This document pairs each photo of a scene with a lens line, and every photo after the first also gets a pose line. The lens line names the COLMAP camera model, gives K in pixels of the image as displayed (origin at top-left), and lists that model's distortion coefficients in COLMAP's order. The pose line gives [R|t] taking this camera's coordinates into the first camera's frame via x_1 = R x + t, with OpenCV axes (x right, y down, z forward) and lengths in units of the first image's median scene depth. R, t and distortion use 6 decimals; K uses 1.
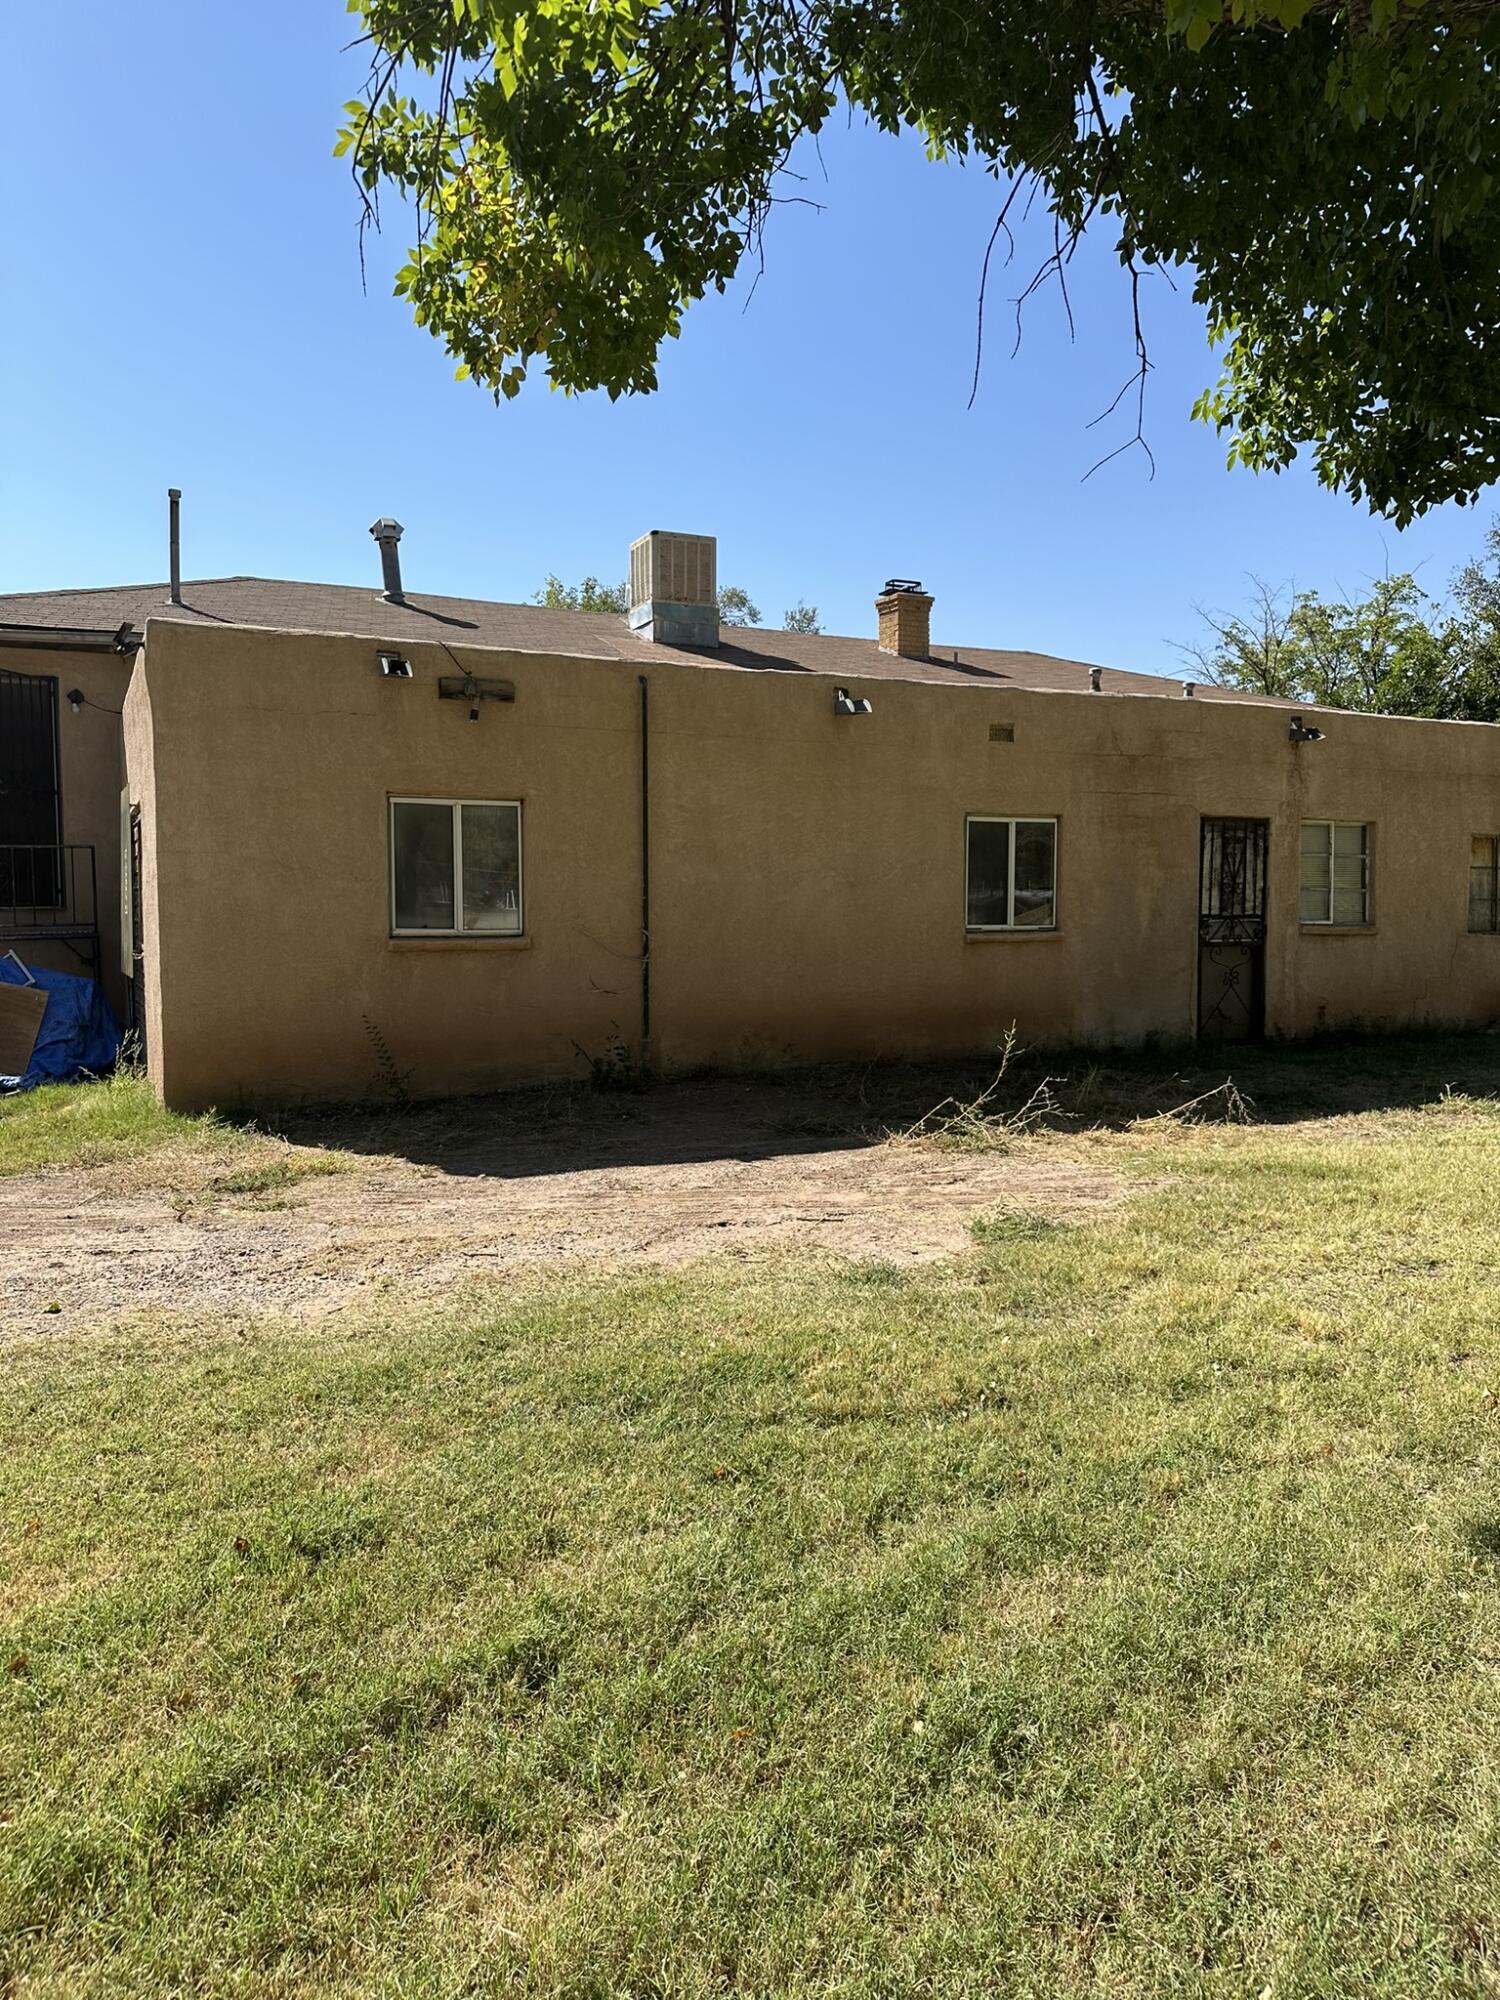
lens RADIAL K [[1455.4, 0, 753.9], [0, 1455.4, 998.2], [0, 0, 1]] dist [0.075575, -0.095906]
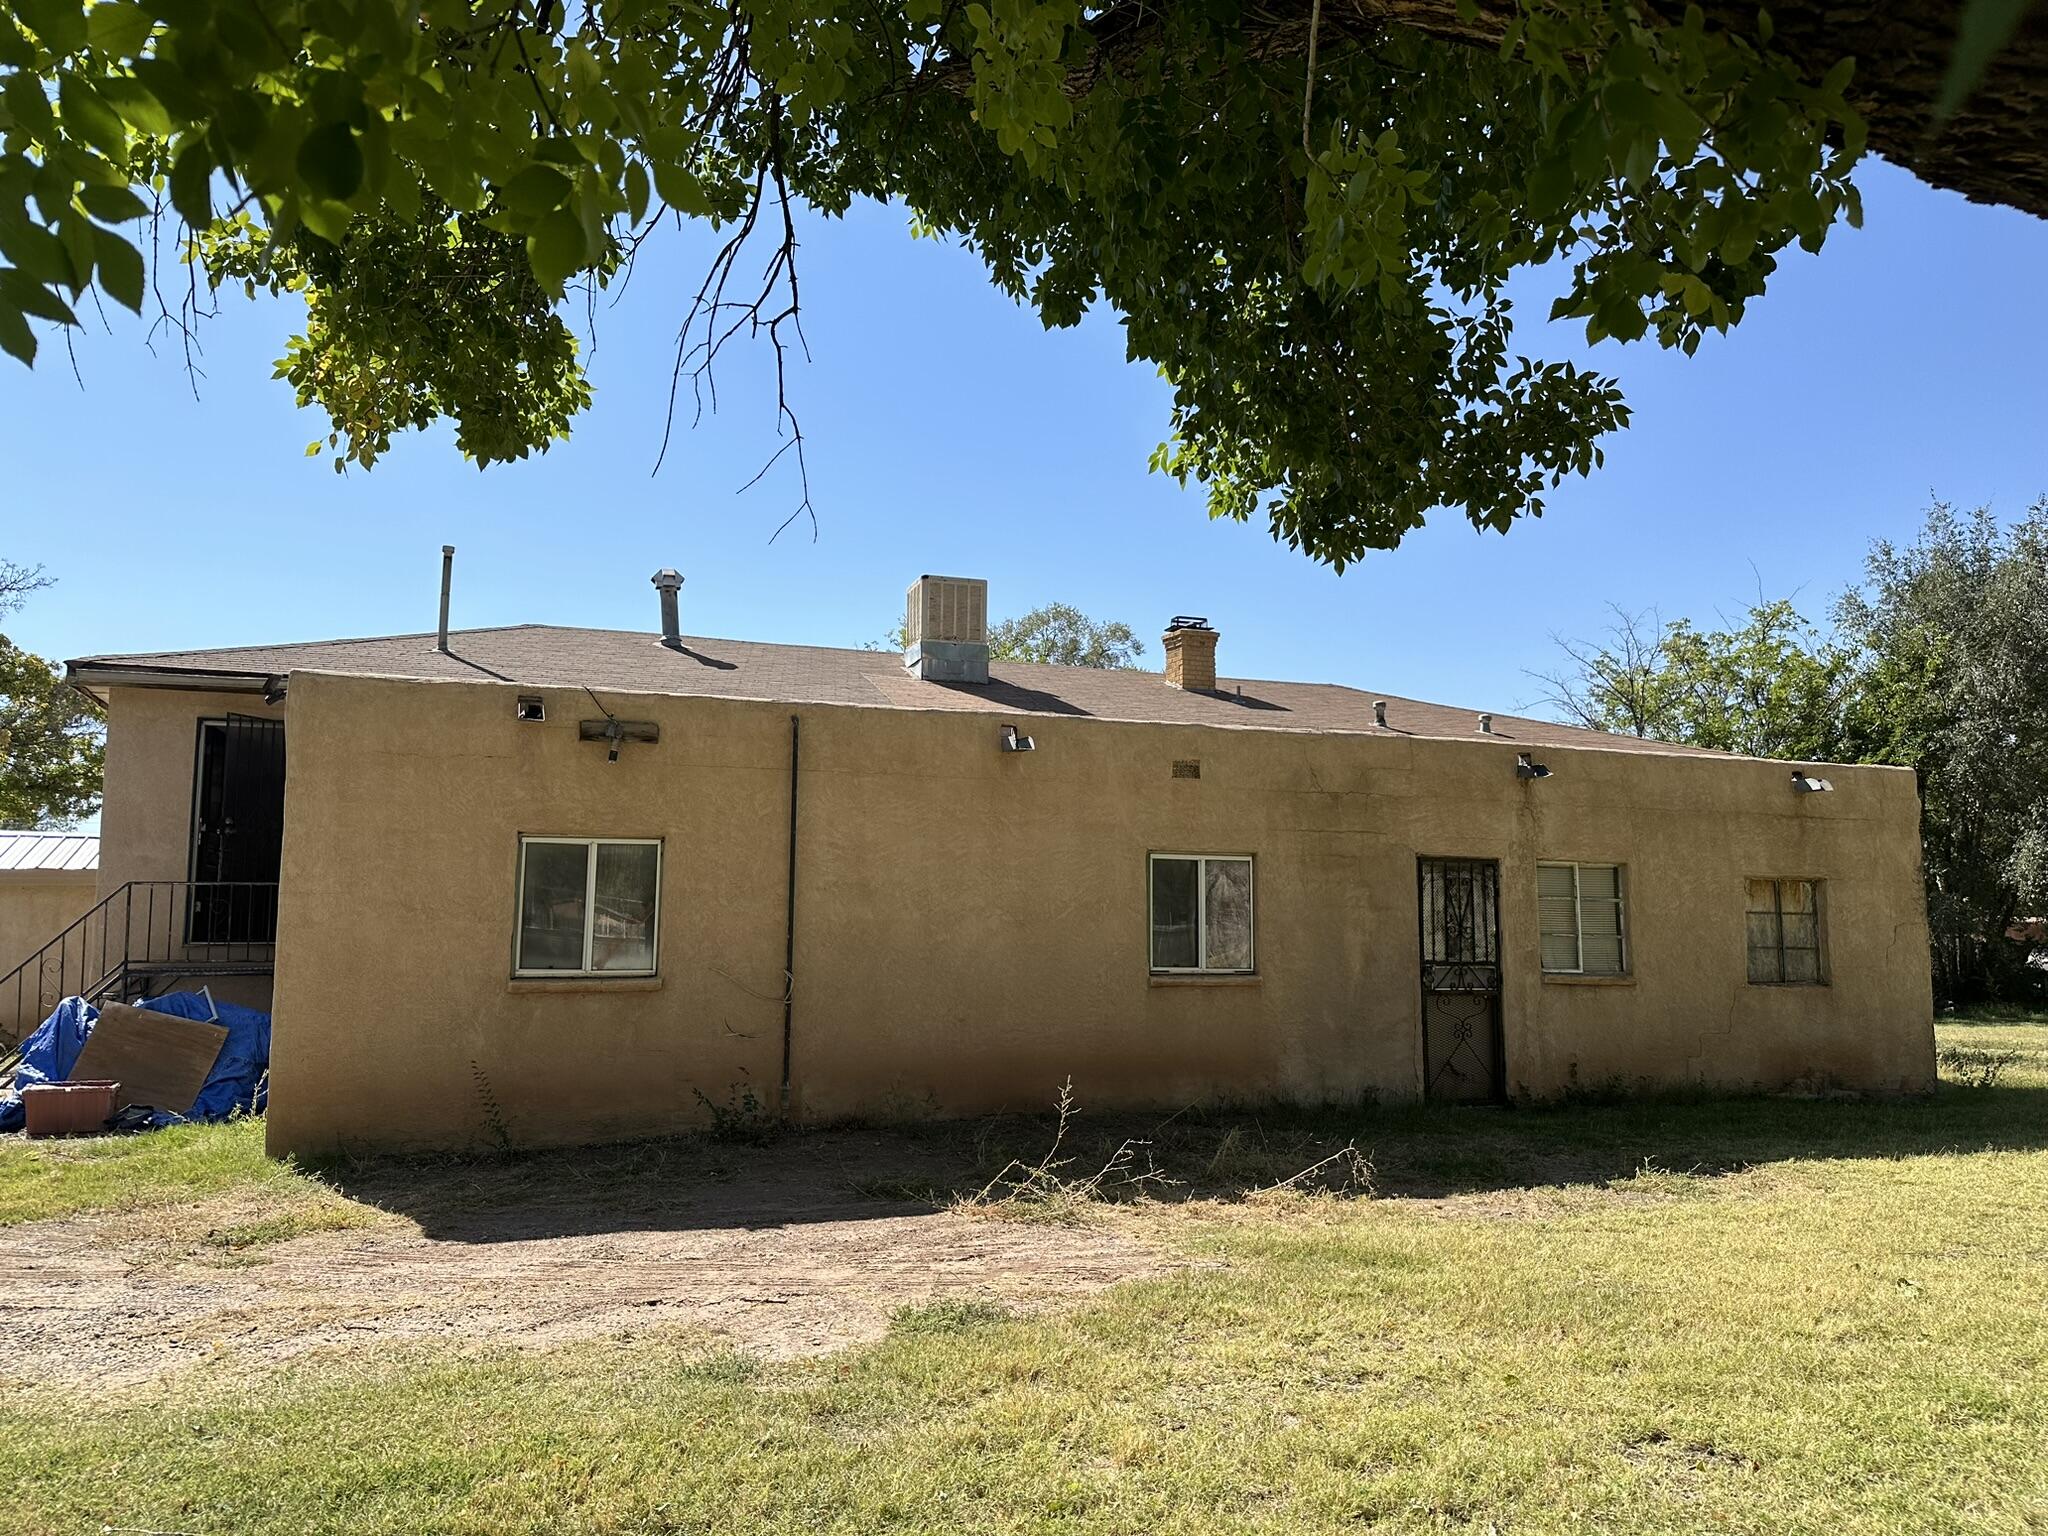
lens RADIAL K [[1490.4, 0, 1035.7], [0, 1490.4, 755.5], [0, 0, 1]] dist [0.075575, -0.095906]
pose [[0.994019, -0.004593, -0.109112, 0.188837], [-0.015416, 0.983210, -0.181825, -0.008870], [0.108115, 0.182420, 0.977258, 0.016653]]
